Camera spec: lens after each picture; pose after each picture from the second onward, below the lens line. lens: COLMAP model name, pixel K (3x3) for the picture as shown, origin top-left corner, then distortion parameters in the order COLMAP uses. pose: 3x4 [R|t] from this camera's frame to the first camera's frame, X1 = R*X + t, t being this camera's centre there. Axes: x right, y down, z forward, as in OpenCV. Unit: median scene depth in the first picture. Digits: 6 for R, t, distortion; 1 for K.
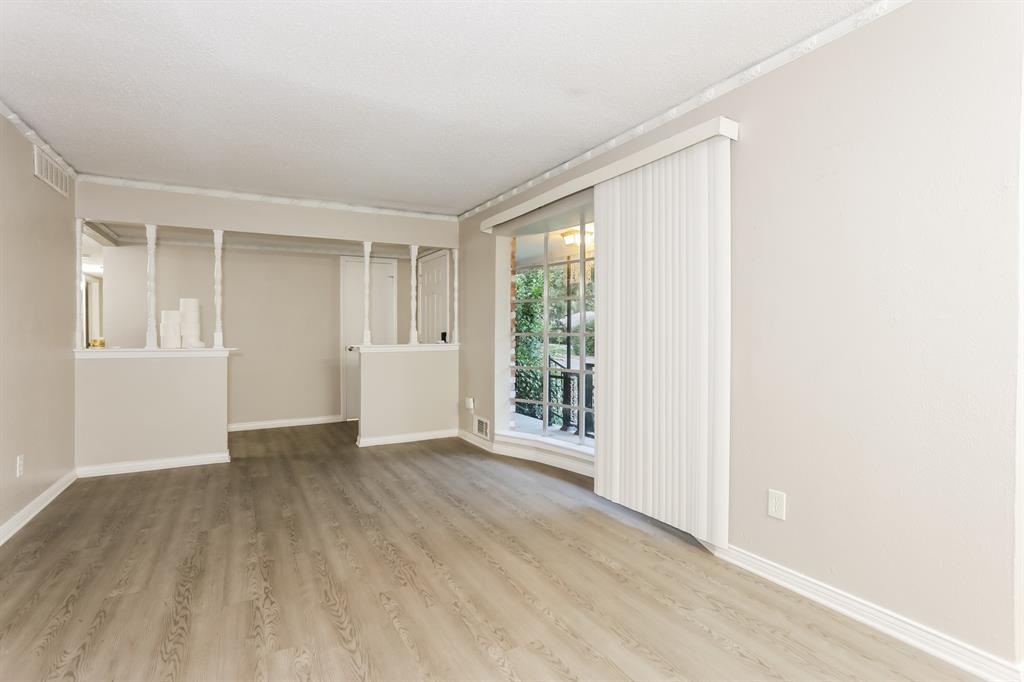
lens RADIAL K [[498.0, 0, 501.7], [0, 498.0, 331.7], [0, 0, 1]] dist [-0.046296, 0.028702]
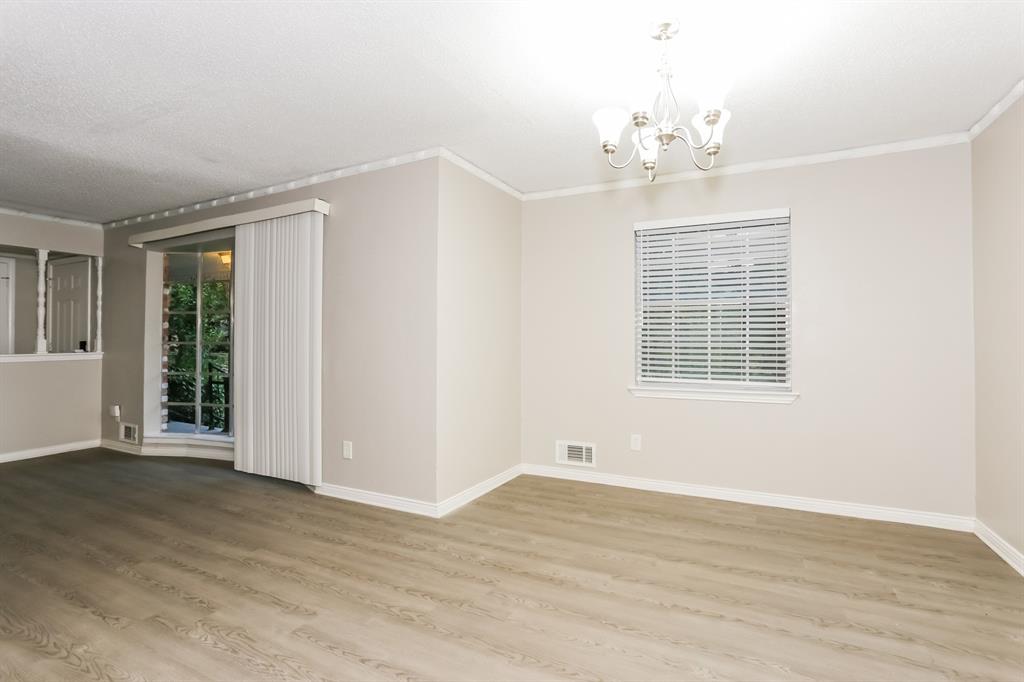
lens RADIAL K [[498.0, 0, 501.7], [0, 498.0, 331.7], [0, 0, 1]] dist [-0.046296, 0.028702]
pose [[0.832592, 0.007849, 0.553831, 0.042117], [0.000957, 0.999878, -0.015610, -0.001716], [-0.553886, 0.013526, 0.832483, -0.295301]]
